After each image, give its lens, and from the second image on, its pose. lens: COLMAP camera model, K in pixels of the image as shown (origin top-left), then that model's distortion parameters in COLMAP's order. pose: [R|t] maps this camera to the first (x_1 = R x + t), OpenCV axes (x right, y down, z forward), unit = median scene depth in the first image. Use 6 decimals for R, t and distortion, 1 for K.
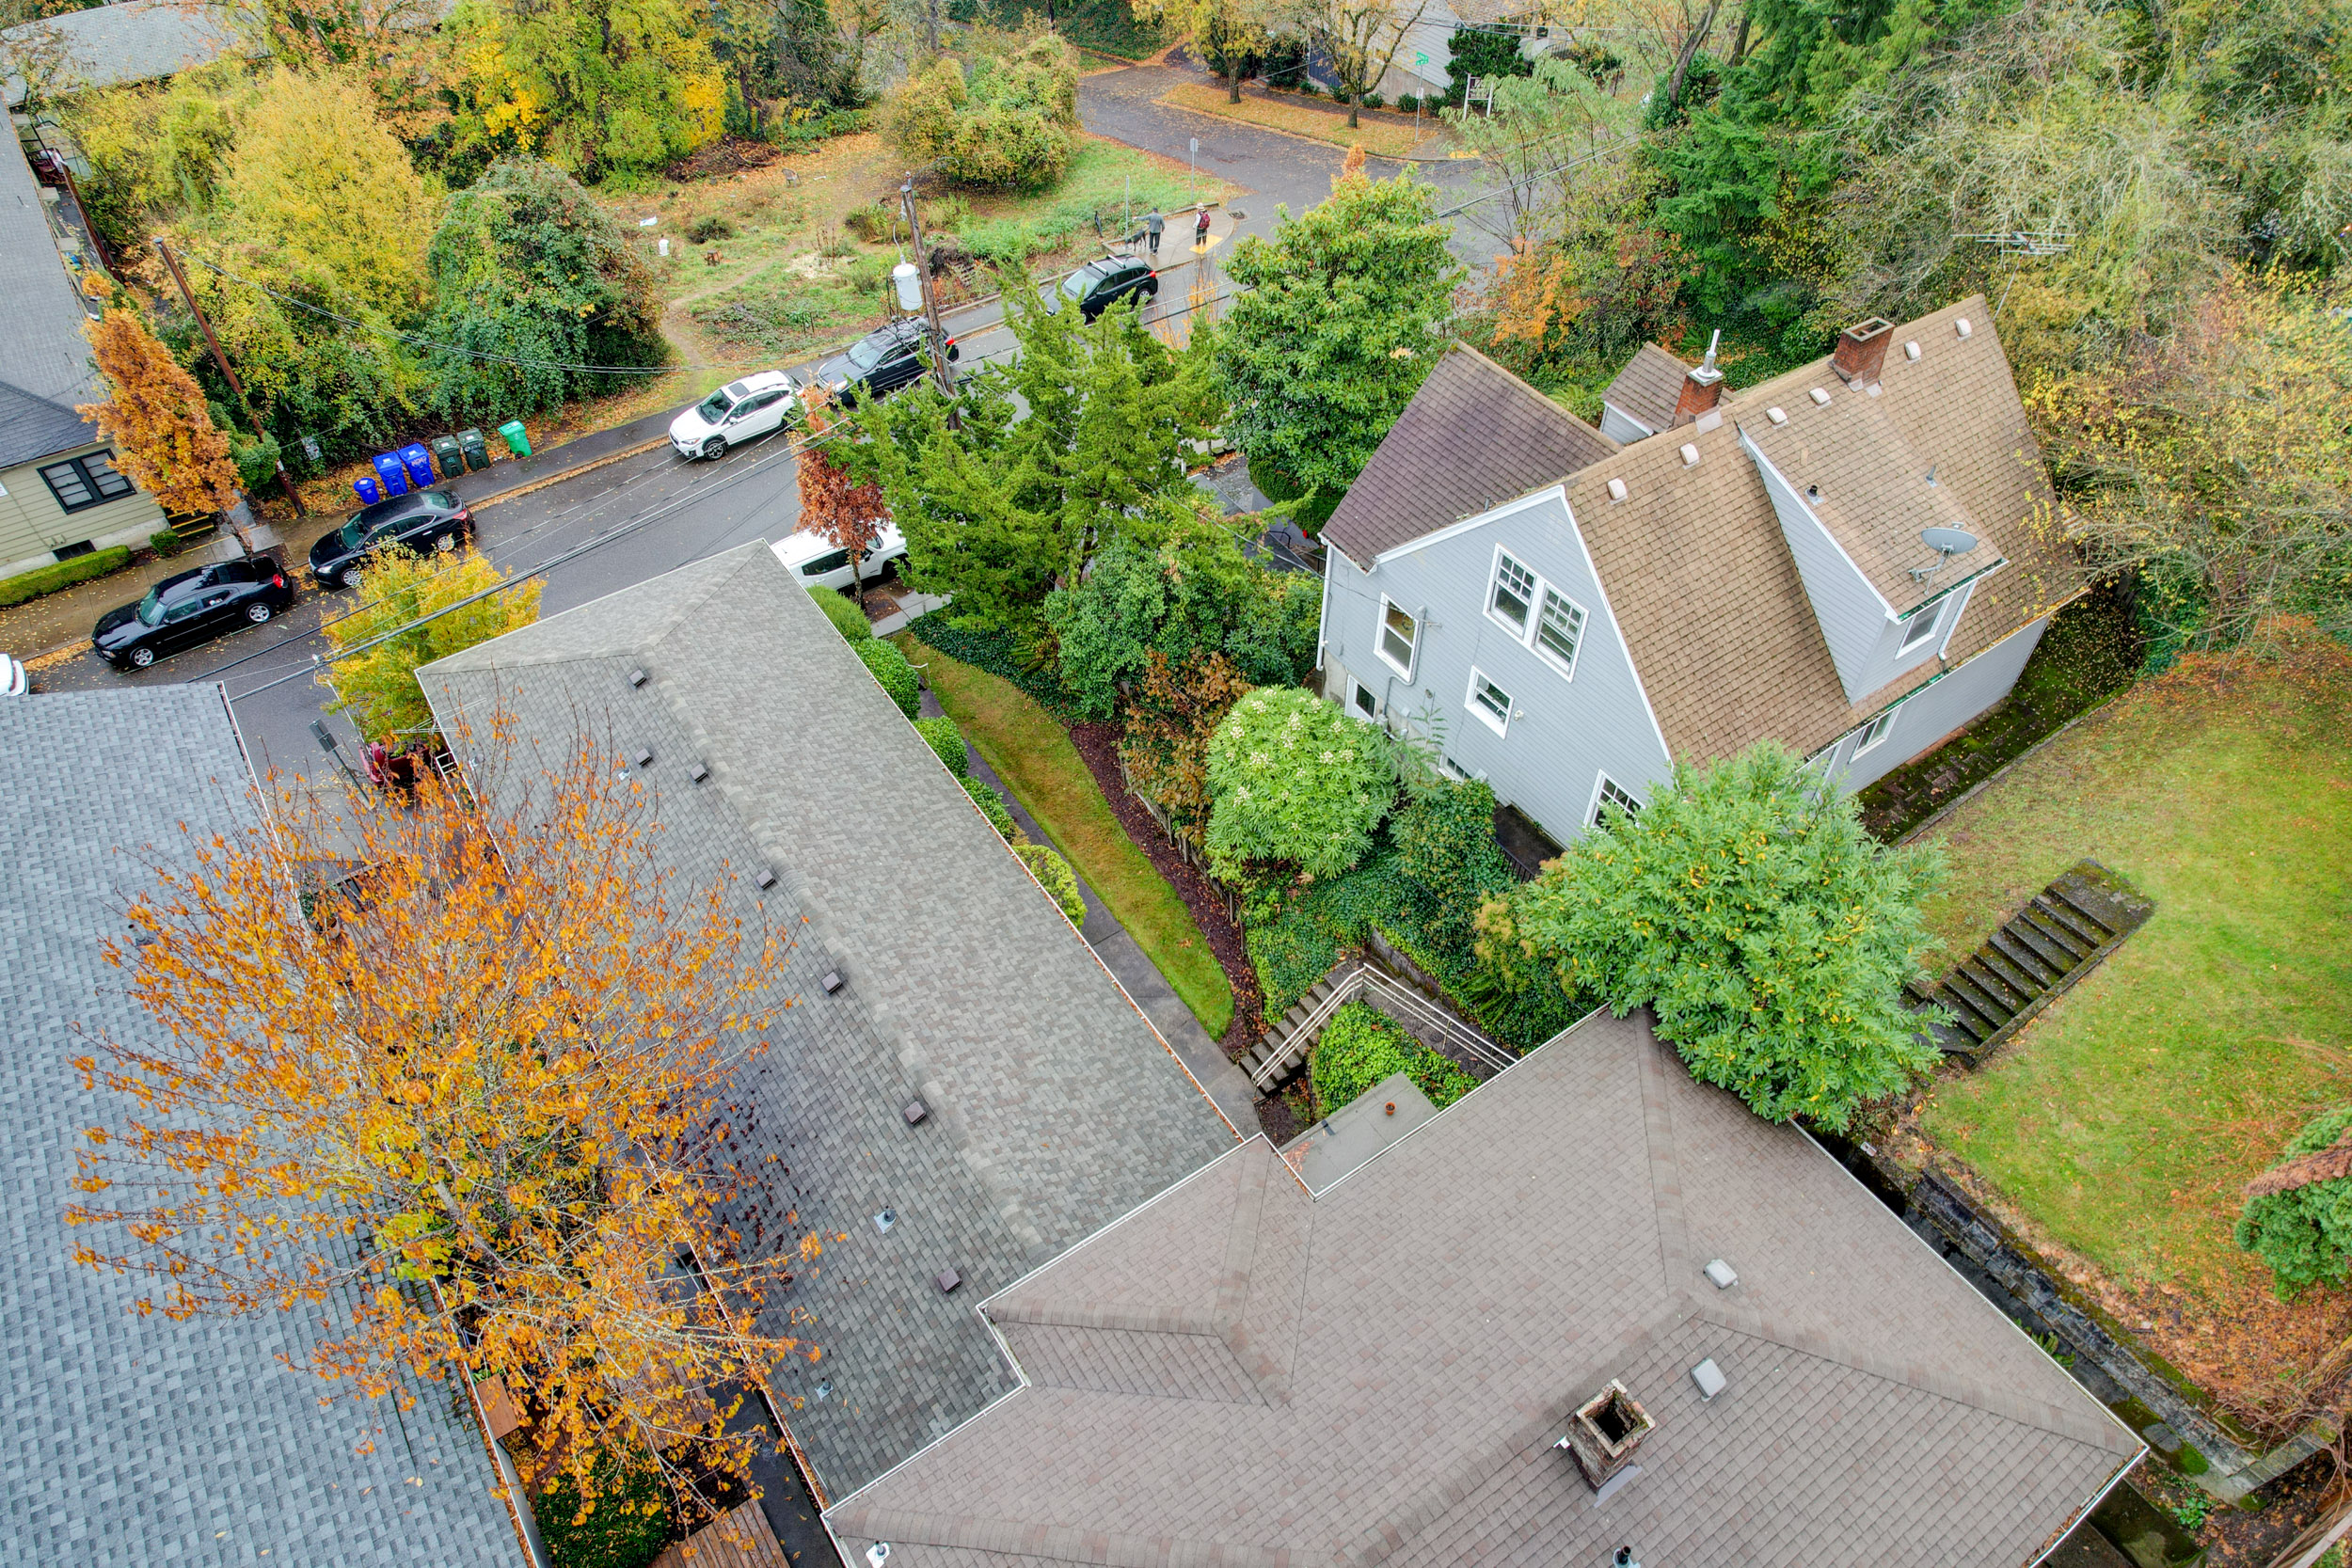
lens RADIAL K [[1508.0, 0, 1176.5], [0, 1508.0, 795.7], [0, 0, 1]] dist [-0.082777, 0.077442]
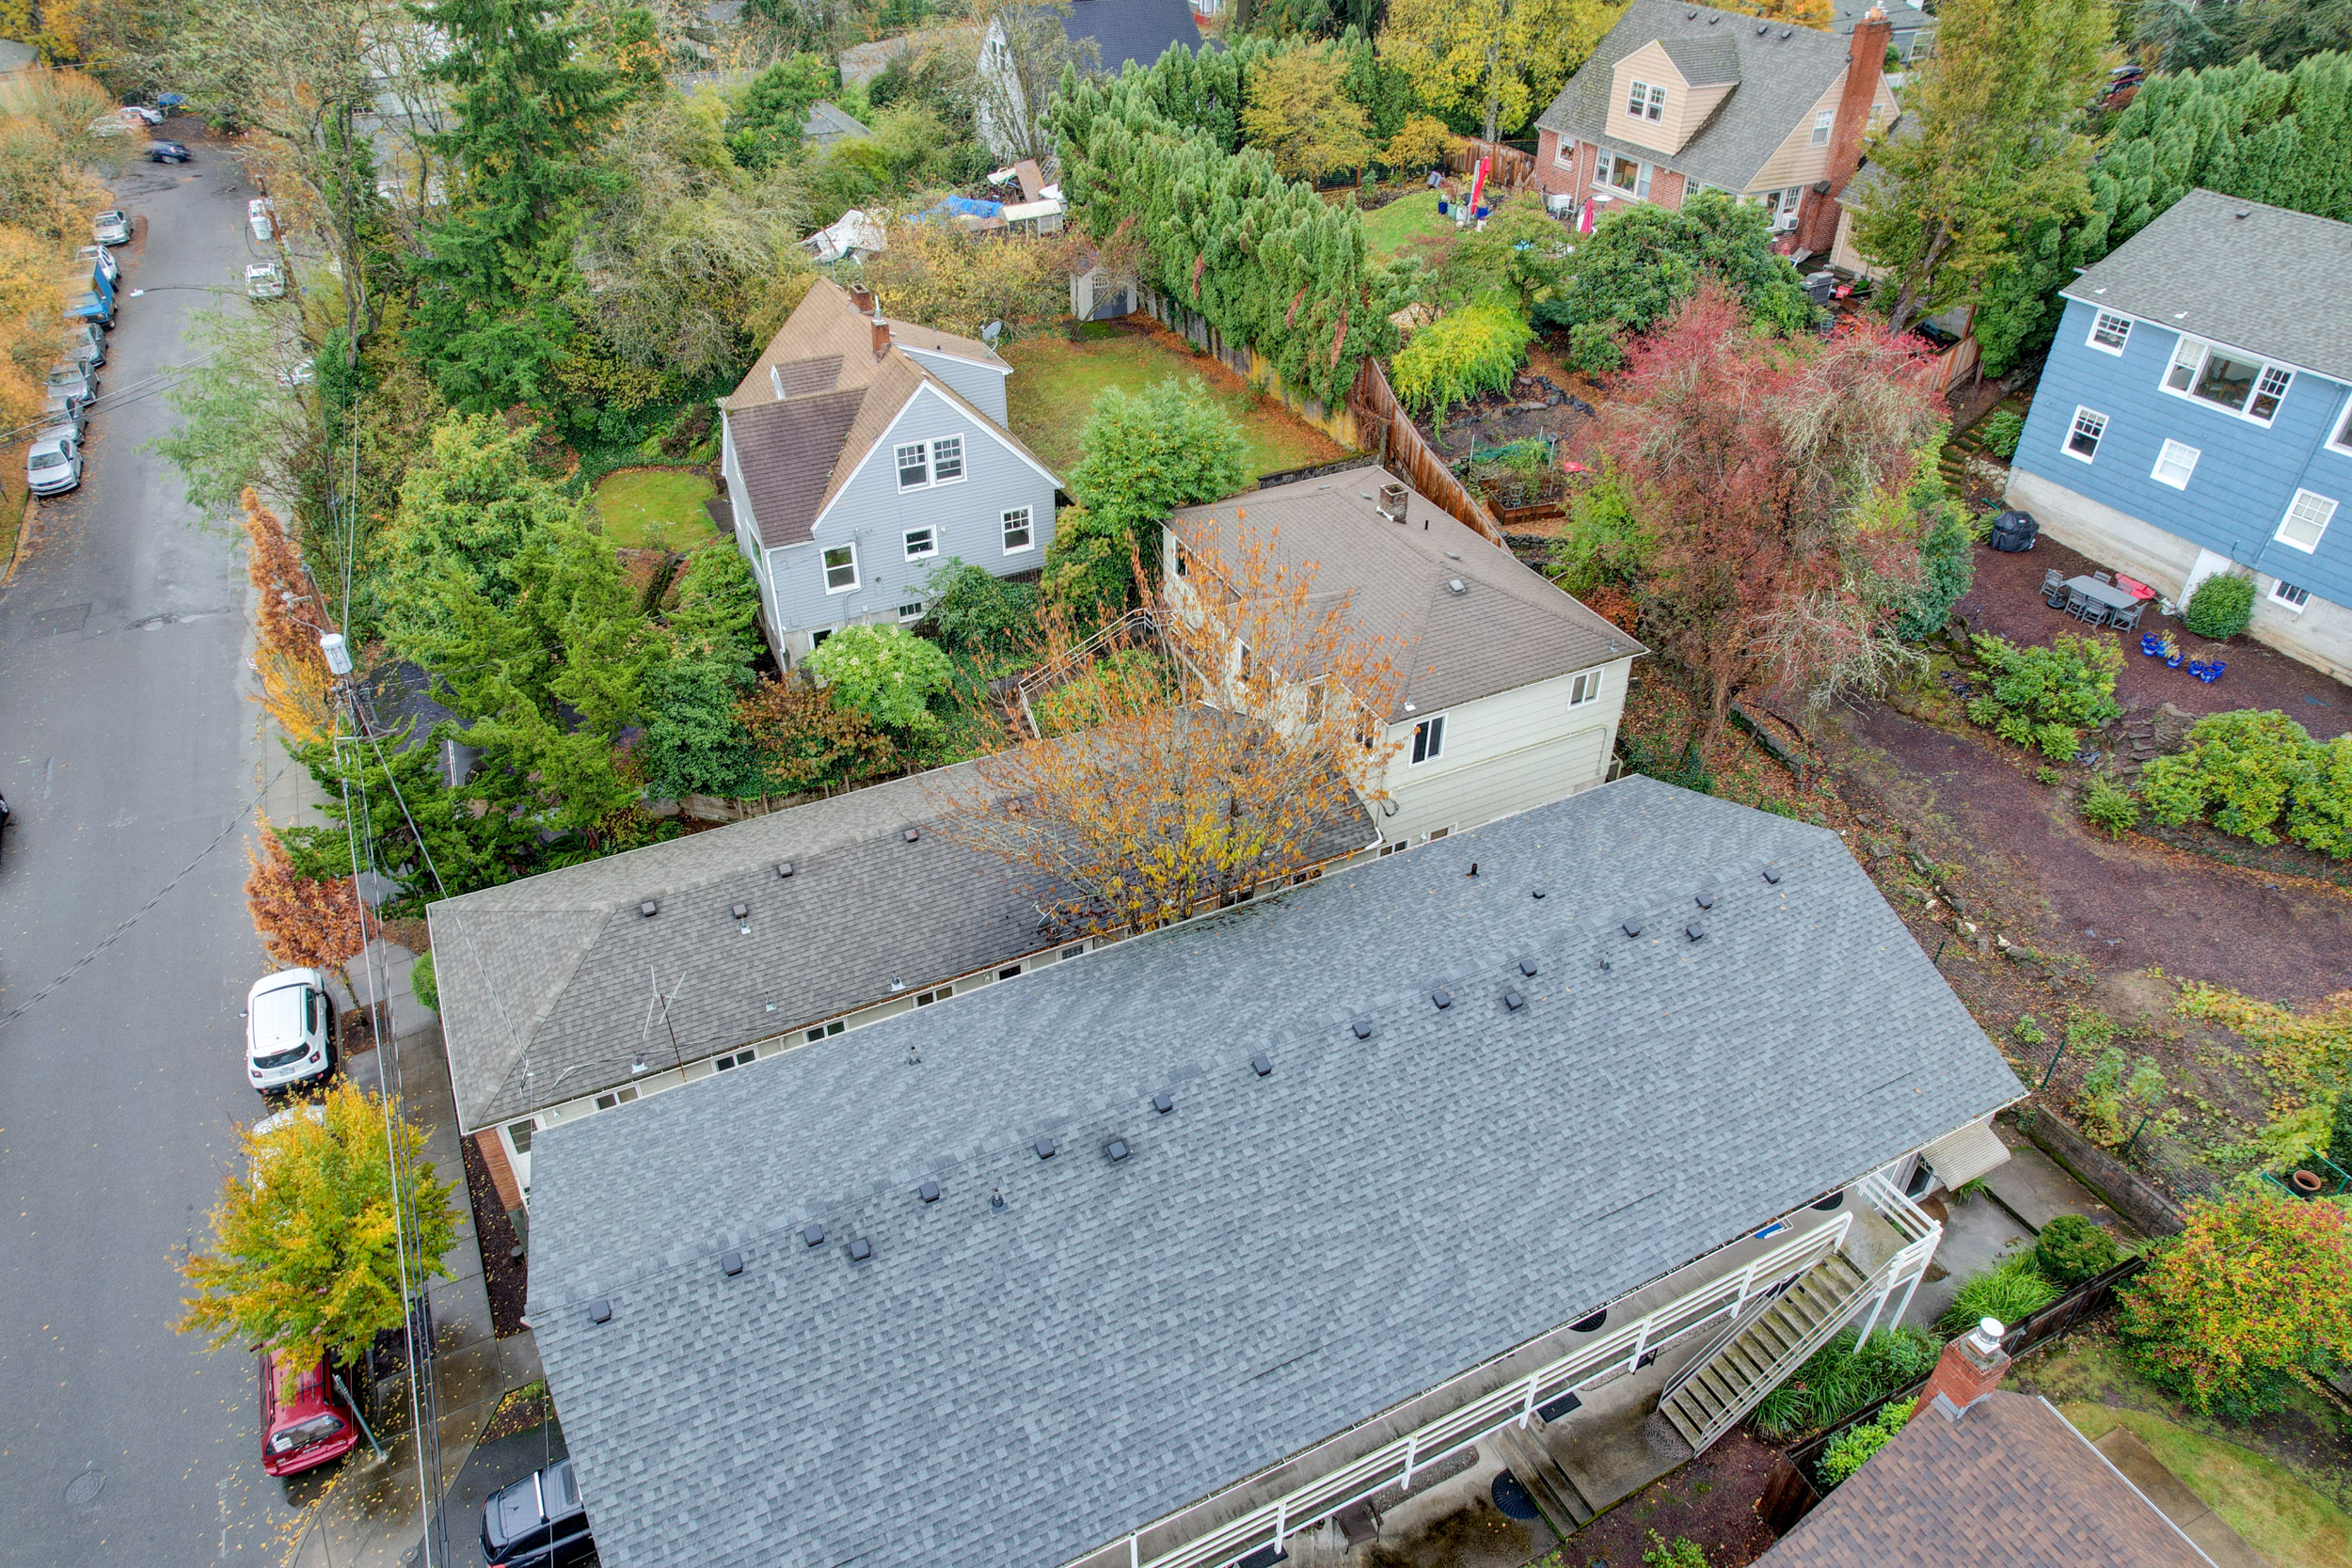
lens RADIAL K [[1508.0, 0, 1176.5], [0, 1508.0, 795.7], [0, 0, 1]] dist [-0.082777, 0.077442]
pose [[0.130006, -0.580100, 0.804104, -0.811833], [0.717709, 0.614602, 0.327352, -0.148712], [-0.684100, 0.534554, 0.496244, 0.076305]]
